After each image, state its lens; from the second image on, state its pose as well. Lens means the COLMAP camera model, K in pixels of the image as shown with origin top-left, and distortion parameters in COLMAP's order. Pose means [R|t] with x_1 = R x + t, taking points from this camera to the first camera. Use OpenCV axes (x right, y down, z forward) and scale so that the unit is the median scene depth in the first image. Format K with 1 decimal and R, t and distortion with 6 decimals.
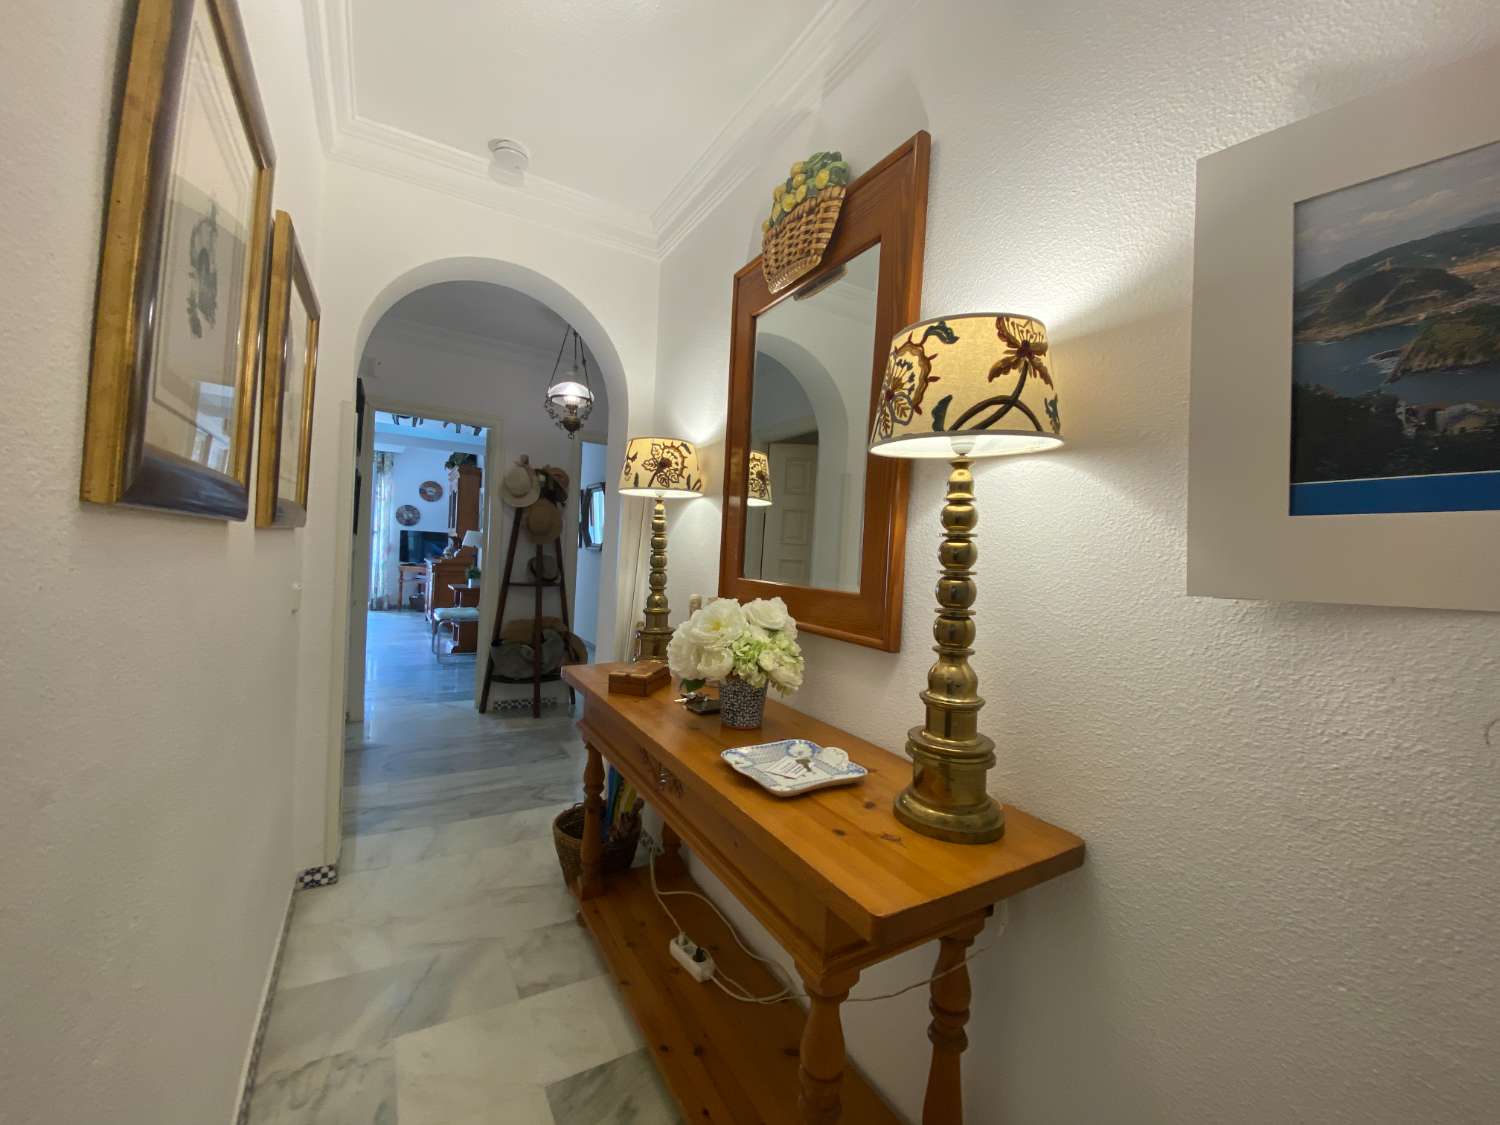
lens RADIAL K [[605.4, 0, 757.4], [0, 605.4, 558.0], [0, 0, 1]] dist [-0.023966, -0.003702]
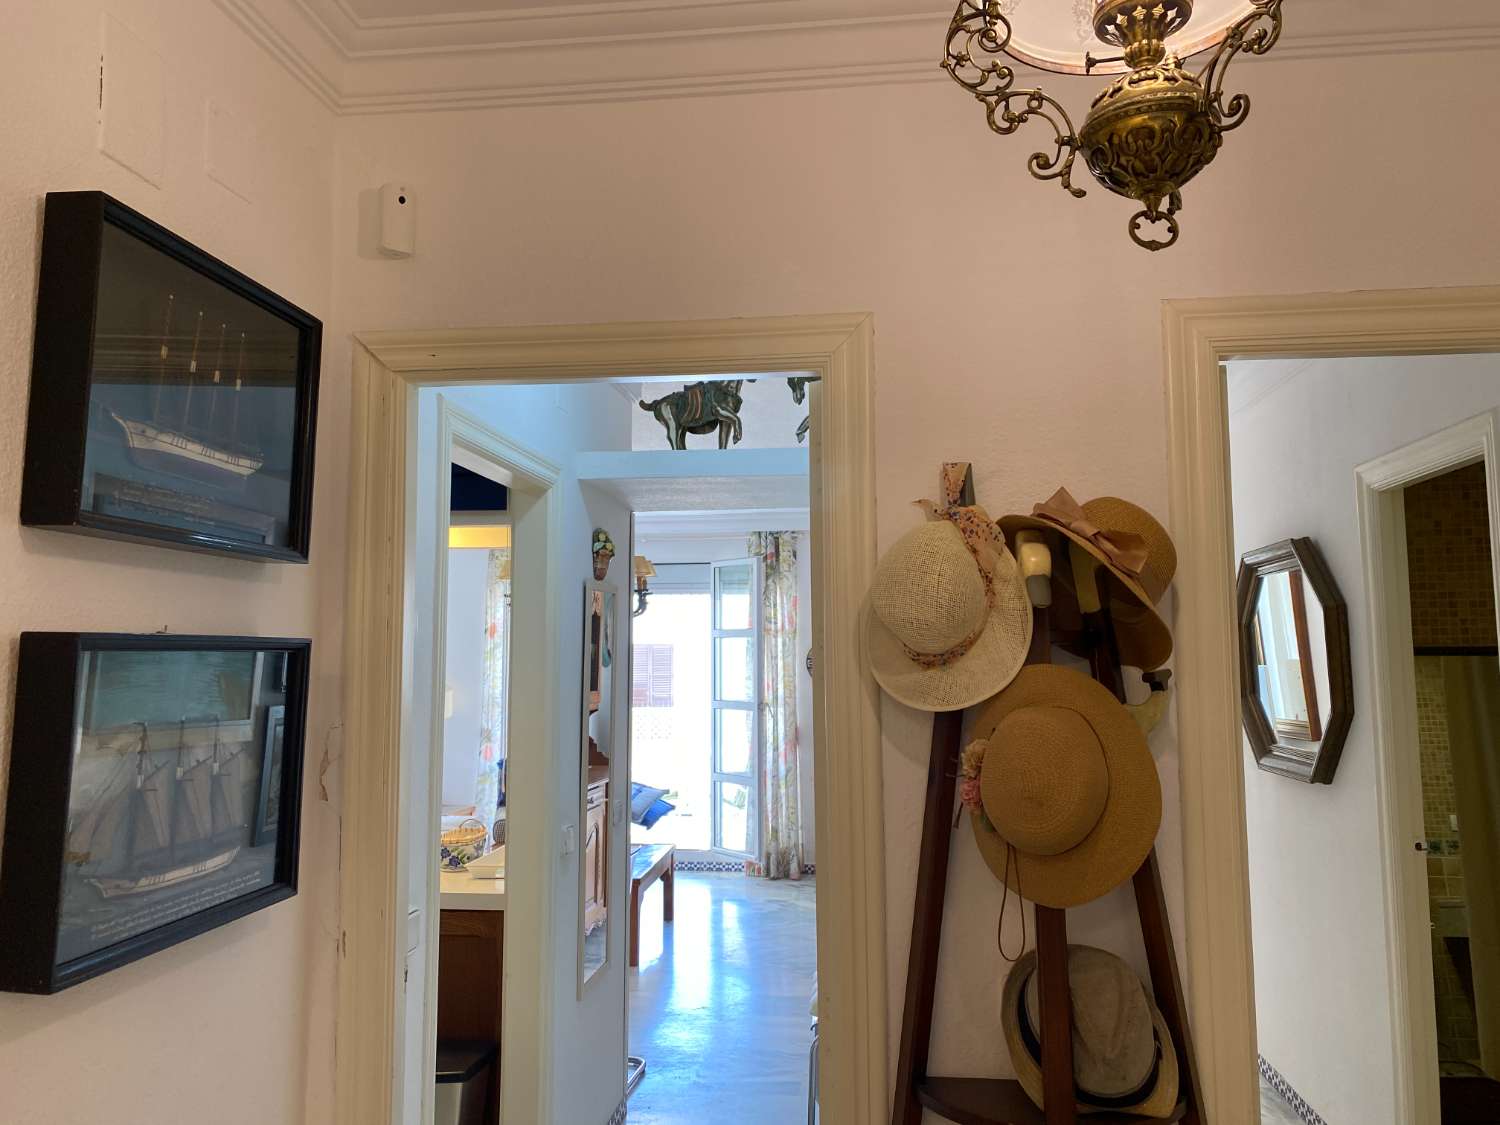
lens RADIAL K [[1156.2, 0, 754.7], [0, 1156.2, 564.0], [0, 0, 1]] dist [0.001298, -0.001153]
pose [[0.785776, -0.114144, -0.607888, -0.197127], [0.045461, 0.990824, -0.127284, -0.086236], [0.616838, 0.072382, 0.783755, 0.639013]]
